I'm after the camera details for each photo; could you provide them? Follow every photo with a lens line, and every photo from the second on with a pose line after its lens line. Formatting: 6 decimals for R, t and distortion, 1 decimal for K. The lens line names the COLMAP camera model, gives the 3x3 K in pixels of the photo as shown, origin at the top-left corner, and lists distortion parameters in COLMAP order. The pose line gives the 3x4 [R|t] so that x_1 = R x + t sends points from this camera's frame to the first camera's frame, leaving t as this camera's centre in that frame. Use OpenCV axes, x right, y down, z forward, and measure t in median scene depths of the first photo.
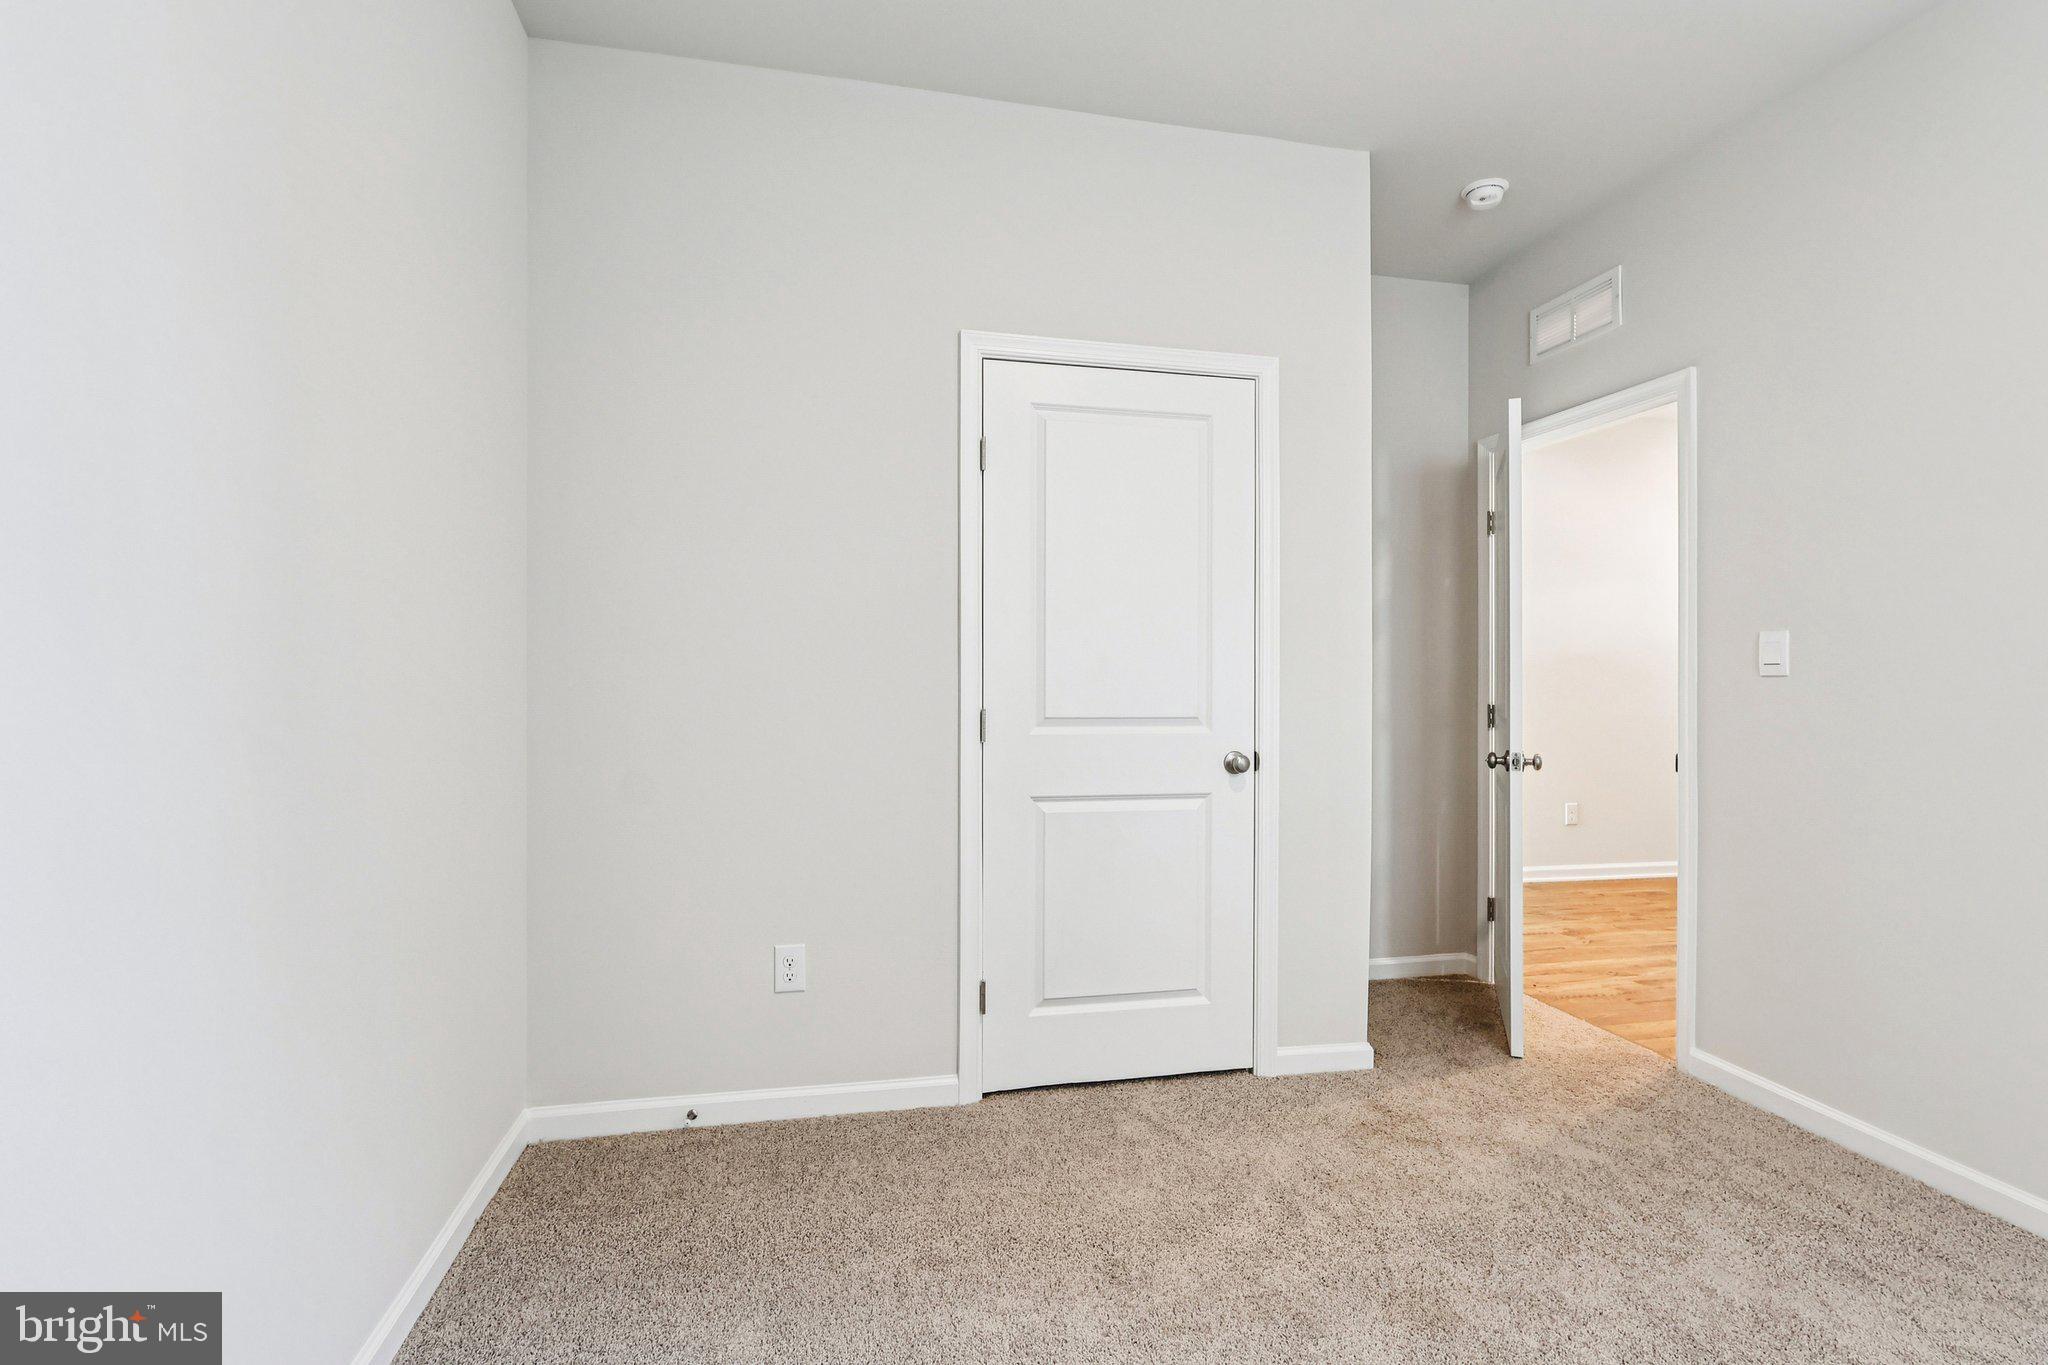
lens RADIAL K [[964.8, 0, 1035.7], [0, 964.8, 672.5], [0, 0, 1]] dist [-0.003874, 0.002326]
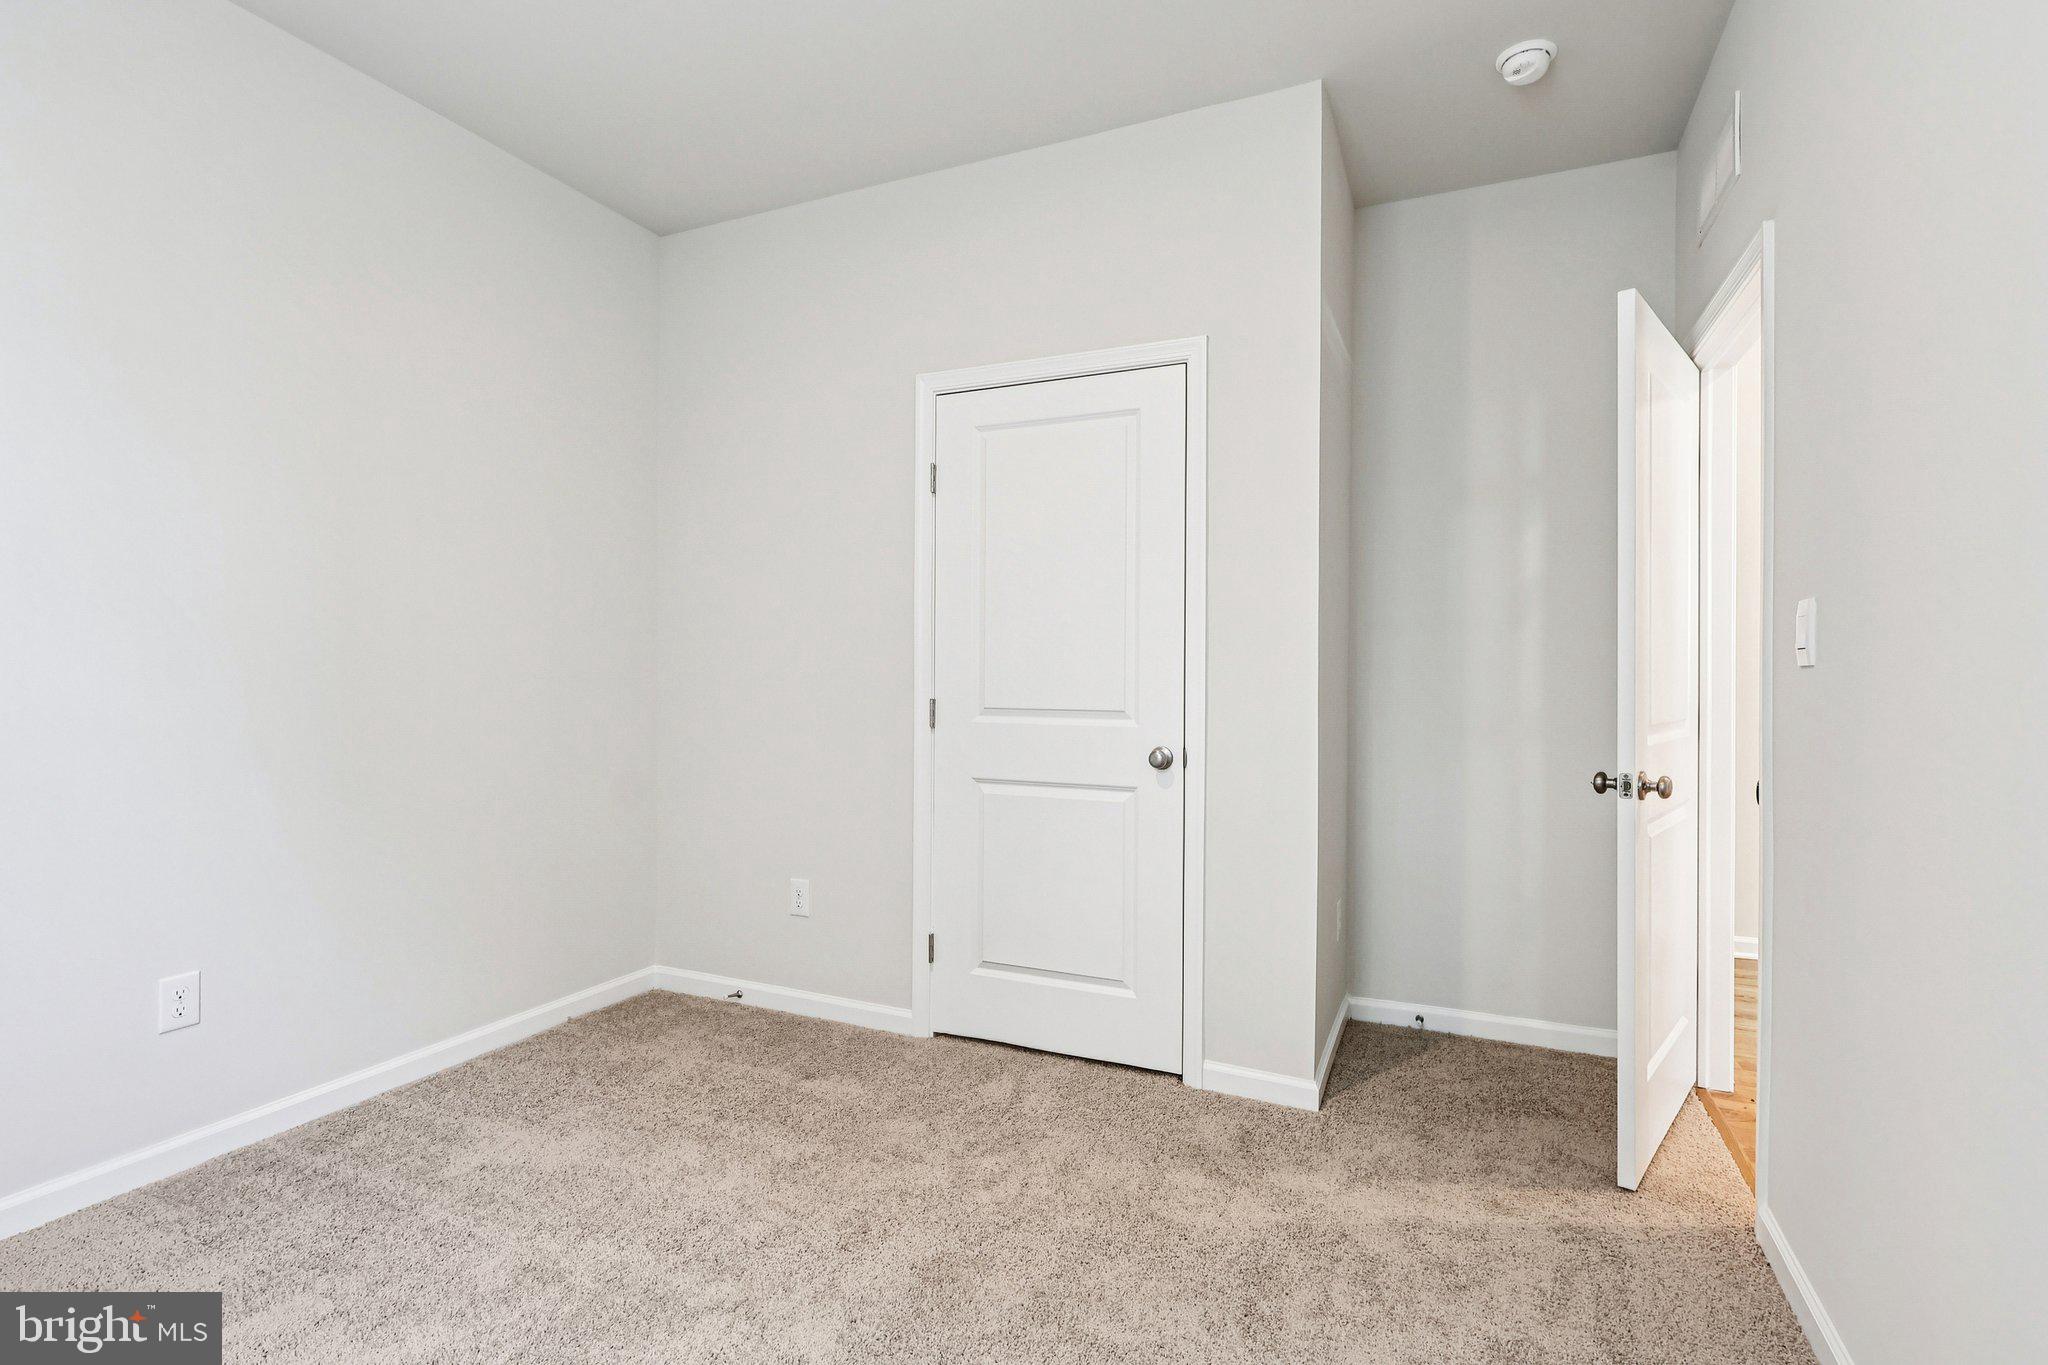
lens RADIAL K [[964.8, 0, 1025.2], [0, 964.8, 673.4], [0, 0, 1]] dist [-0.003874, 0.002326]
pose [[0.804822, 0.000744, -0.593516, 0.705694], [0.001763, 0.999992, 0.003645, 0.002805], [0.593514, -0.003980, 0.804814, 0.134123]]
